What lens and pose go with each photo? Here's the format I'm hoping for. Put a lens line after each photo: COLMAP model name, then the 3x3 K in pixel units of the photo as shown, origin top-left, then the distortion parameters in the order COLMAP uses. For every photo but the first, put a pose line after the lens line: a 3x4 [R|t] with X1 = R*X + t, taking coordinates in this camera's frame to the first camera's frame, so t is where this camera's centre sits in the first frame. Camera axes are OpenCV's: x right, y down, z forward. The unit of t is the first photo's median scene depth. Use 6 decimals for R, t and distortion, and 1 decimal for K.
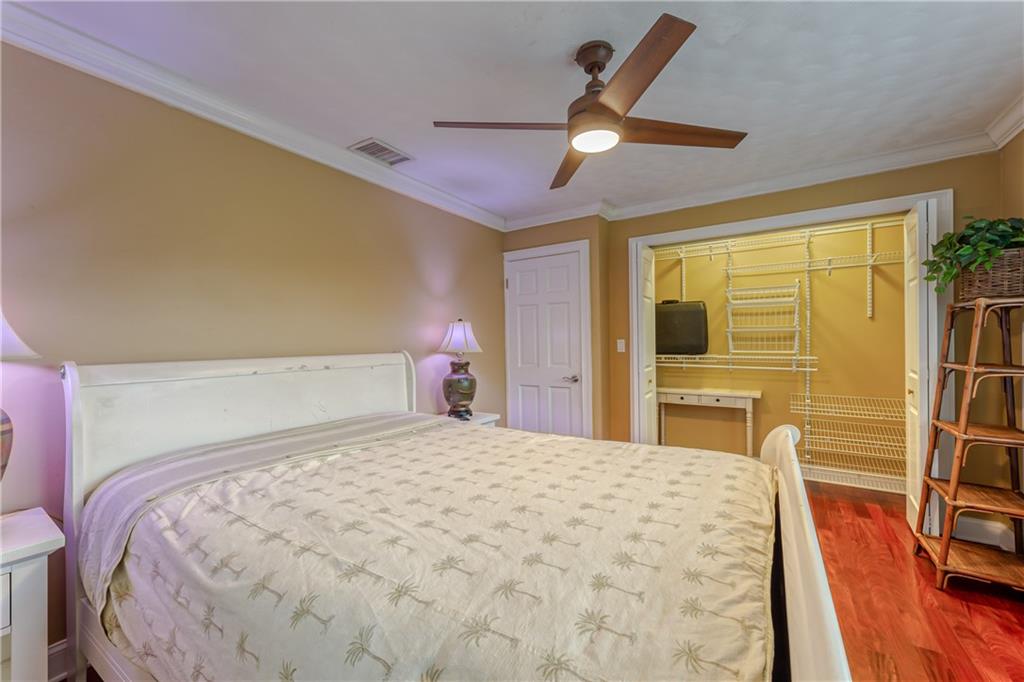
lens RADIAL K [[412.0, 0, 512.0], [0, 412.0, 341.0], [0, 0, 1]] dist [-0.000386, -0.000217]
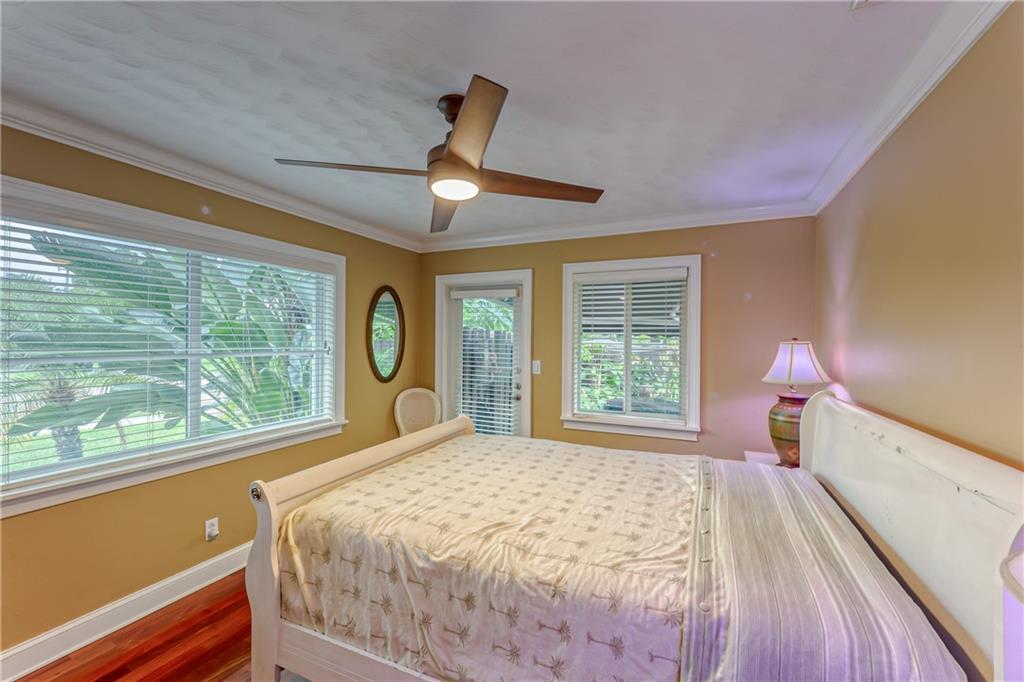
lens RADIAL K [[412.0, 0, 512.0], [0, 412.0, 341.0], [0, 0, 1]] dist [-0.000386, -0.000217]
pose [[-0.988879, 0.007013, -0.148555, 0.241667], [0.006766, 0.999975, 0.002170, -0.135242], [0.148567, 0.001140, -0.988902, 2.236005]]
